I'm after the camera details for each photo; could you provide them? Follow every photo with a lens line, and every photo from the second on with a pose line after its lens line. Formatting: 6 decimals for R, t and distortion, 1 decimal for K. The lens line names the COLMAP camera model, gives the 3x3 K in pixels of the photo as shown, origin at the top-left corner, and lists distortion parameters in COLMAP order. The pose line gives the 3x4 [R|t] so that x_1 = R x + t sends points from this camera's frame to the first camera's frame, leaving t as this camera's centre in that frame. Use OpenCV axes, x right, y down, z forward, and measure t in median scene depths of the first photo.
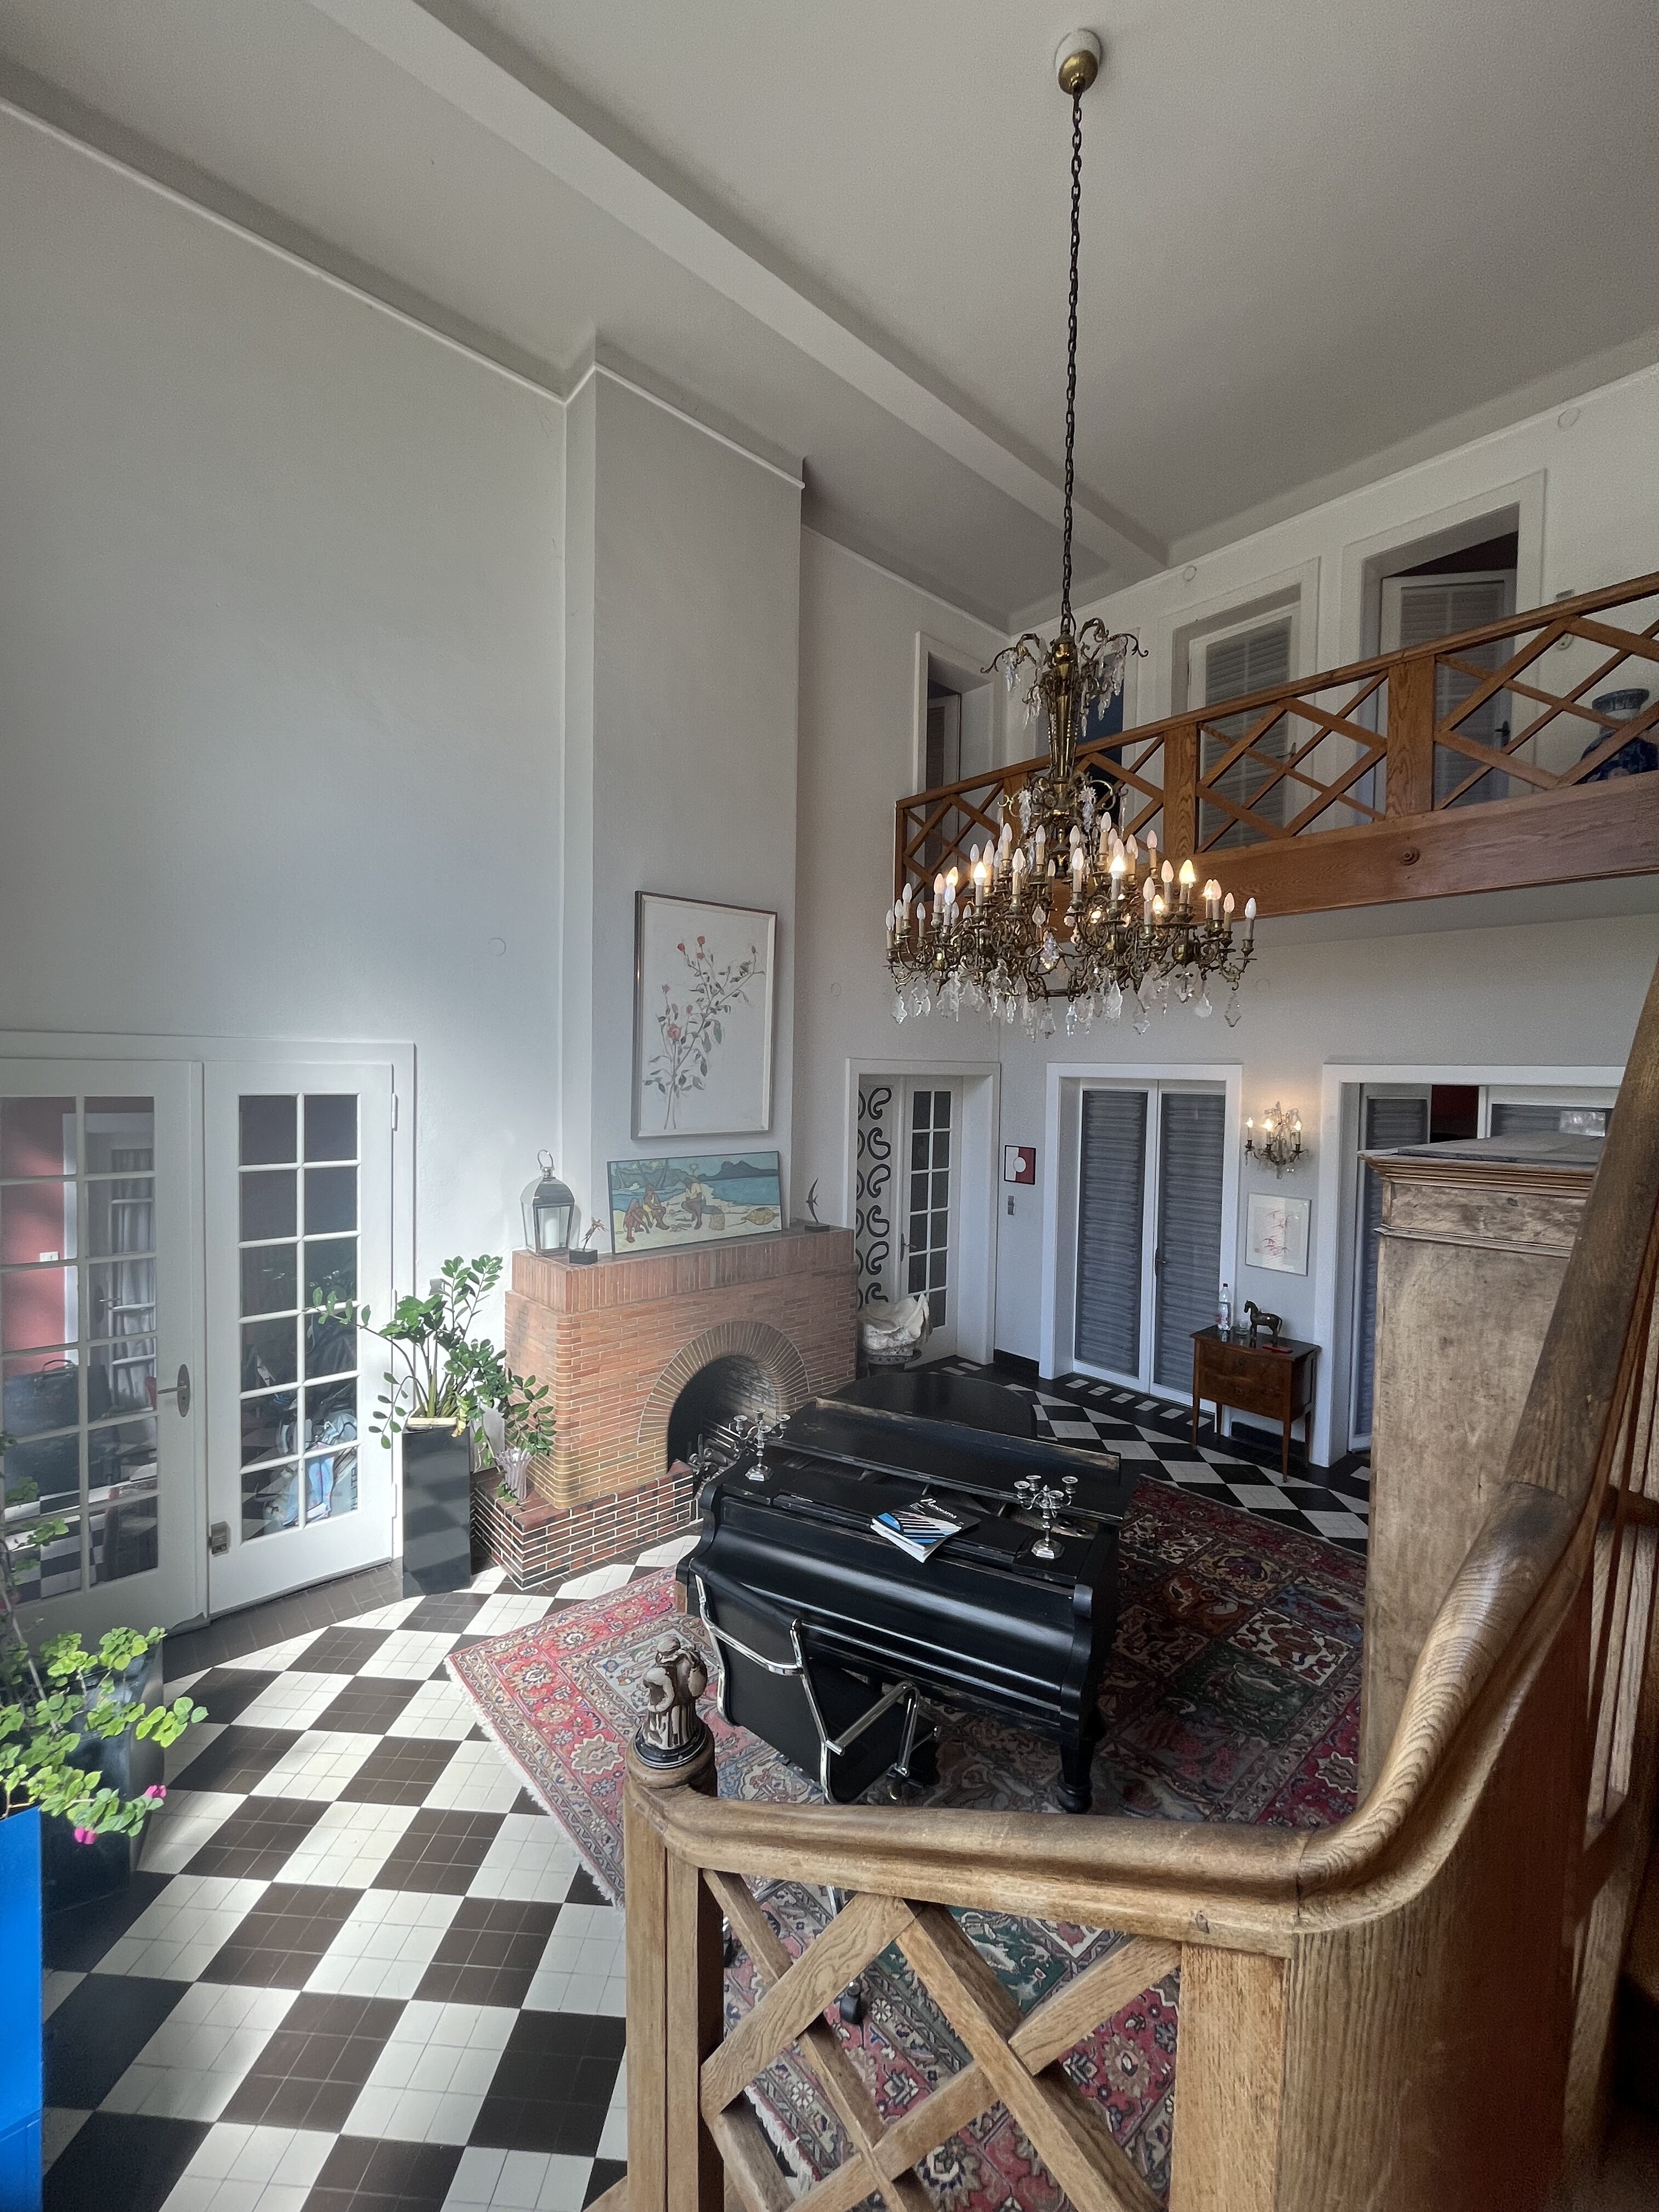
lens RADIAL K [[898.1, 0, 828.8], [0, 898.1, 1100.7], [0, 0, 1]] dist [-0.000659, 0.000200]
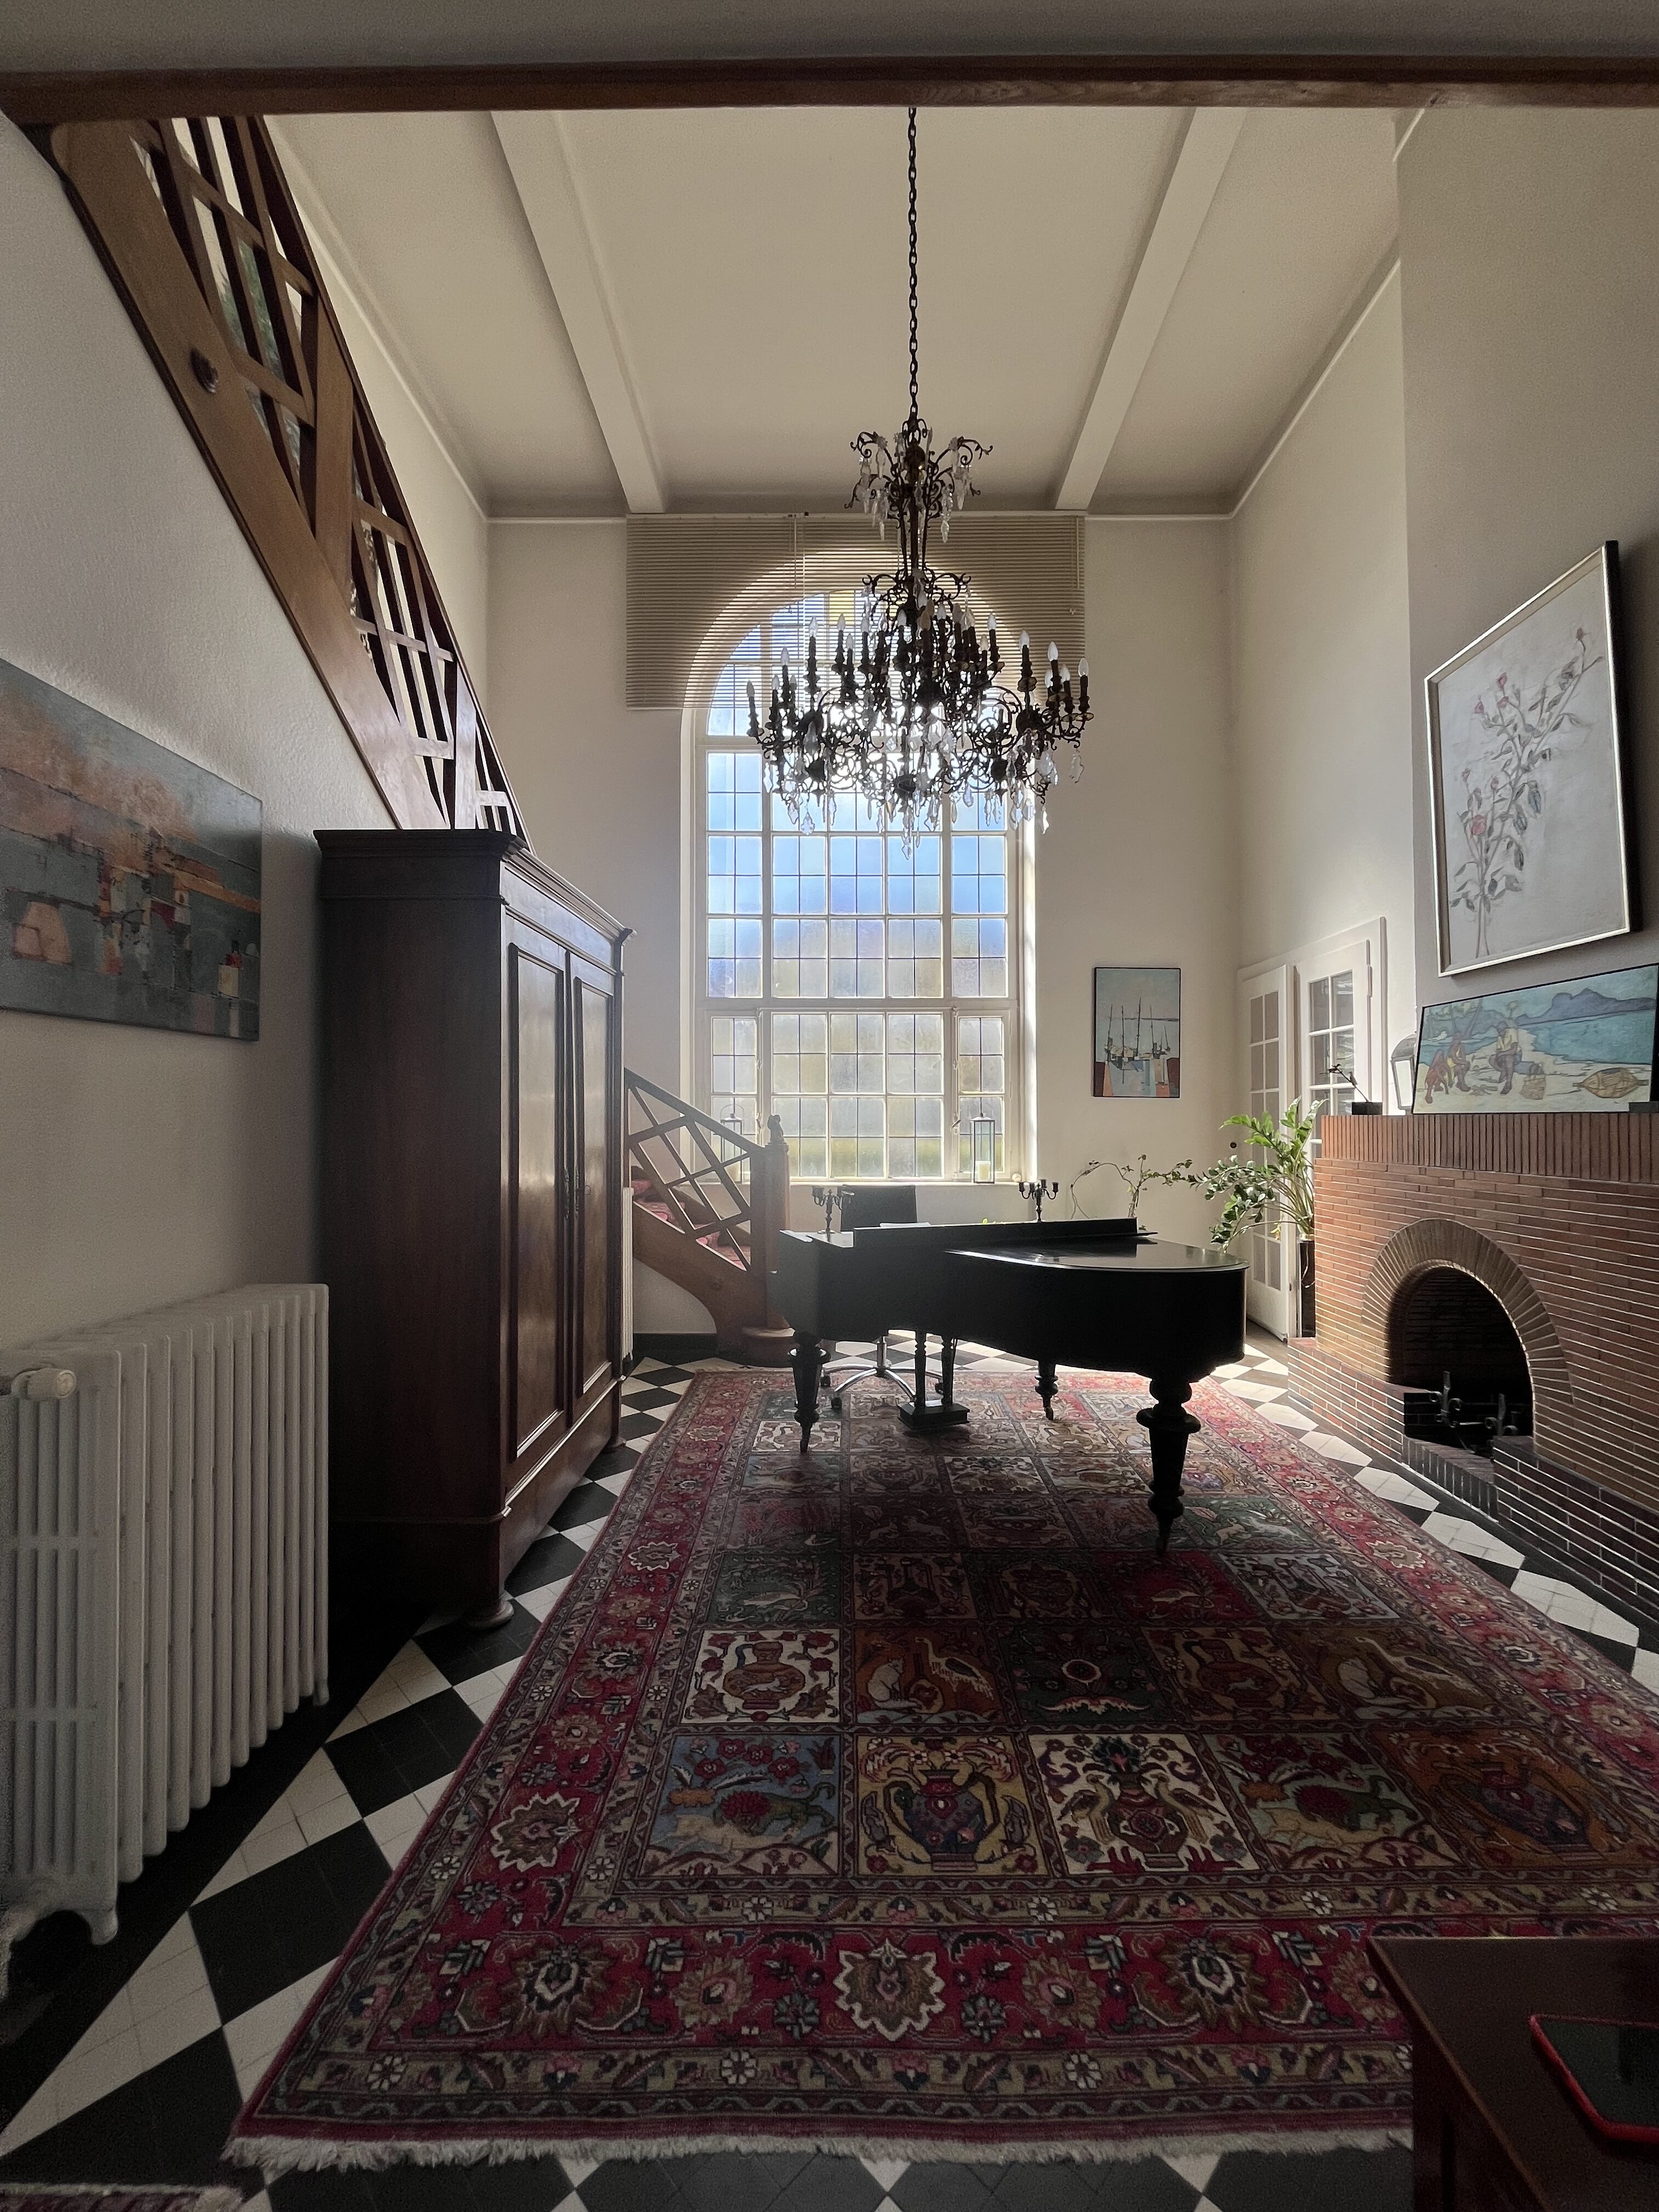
lens RADIAL K [[895.7, 0, 829.8], [0, 895.7, 1100.3], [0, 0, 1]] dist [-0.002417, 0.000696]
pose [[-0.670391, -0.030072, -0.741398, 0.762801], [-0.033266, 0.999392, -0.010456, 0.184260], [0.741262, 0.017654, -0.670984, 1.156450]]
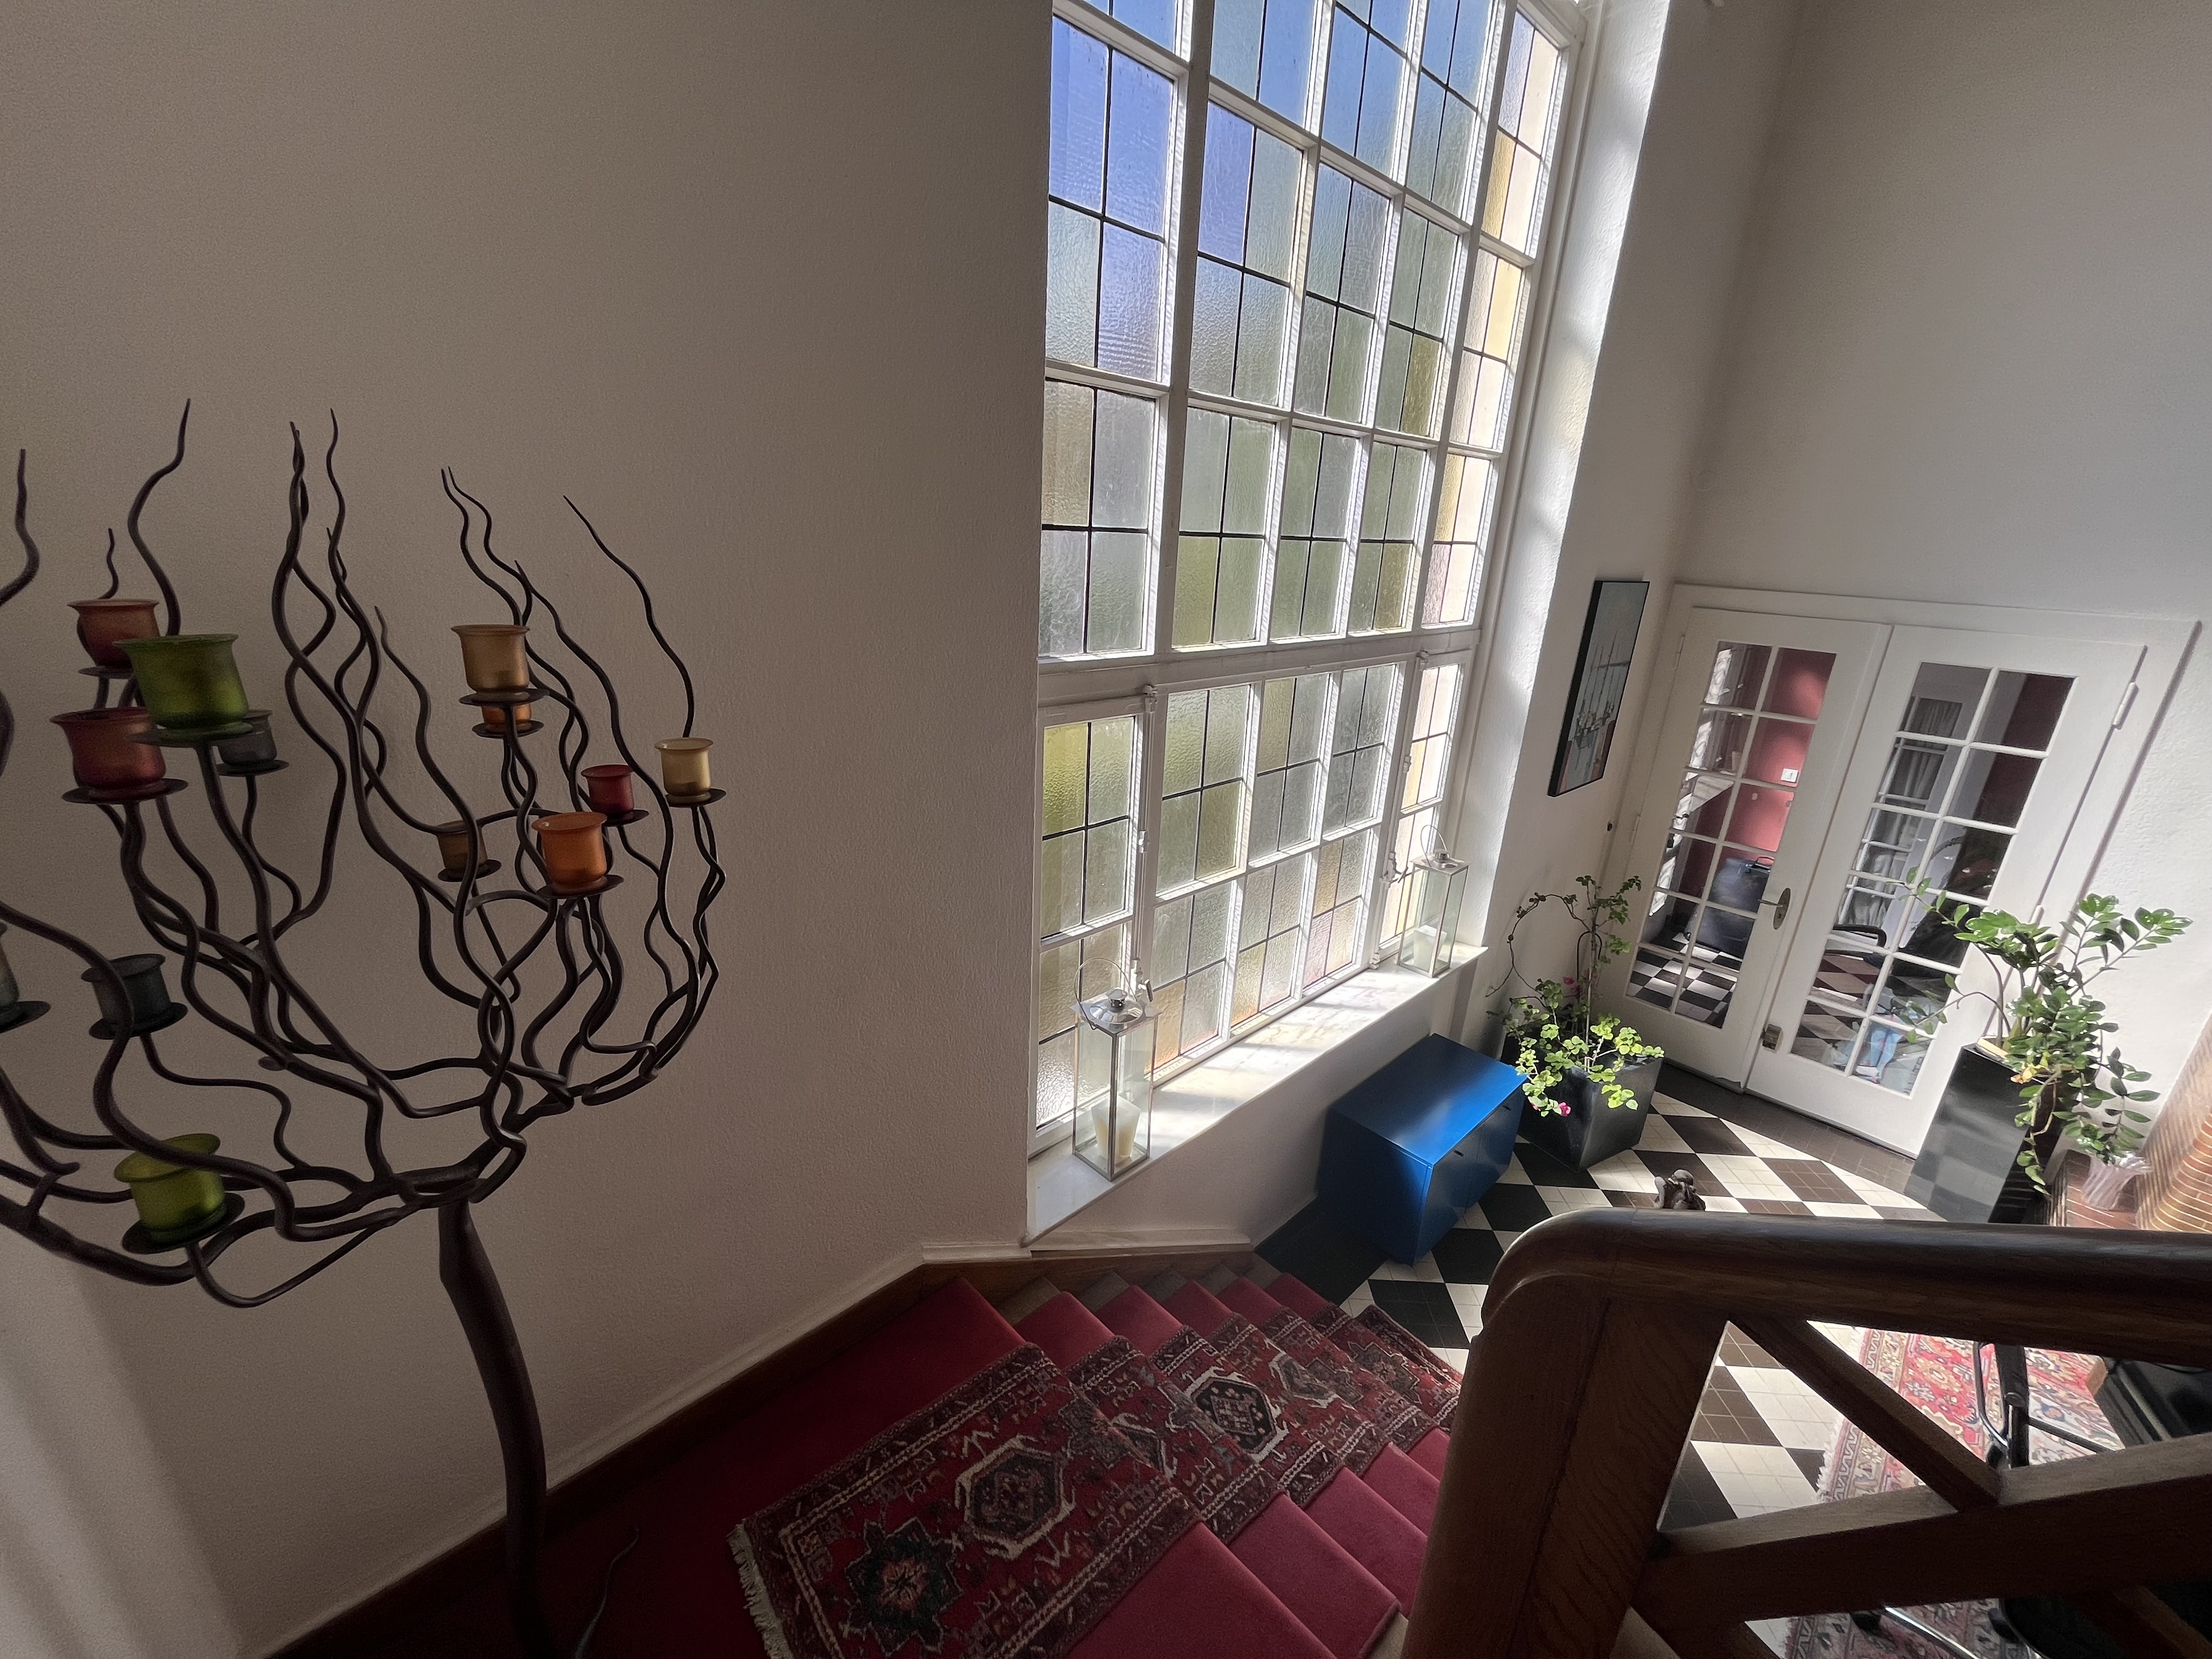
lens RADIAL K [[898.1, 0, 1106.0], [0, 898.1, 829.5], [0, 0, 1]] dist [-0.000659, 0.000200]
pose [[0.040293, 0.311439, -0.949411, 0.263813], [-0.076100, 0.948380, 0.307871, -0.056193], [0.996286, 0.059845, 0.061914, 0.032212]]
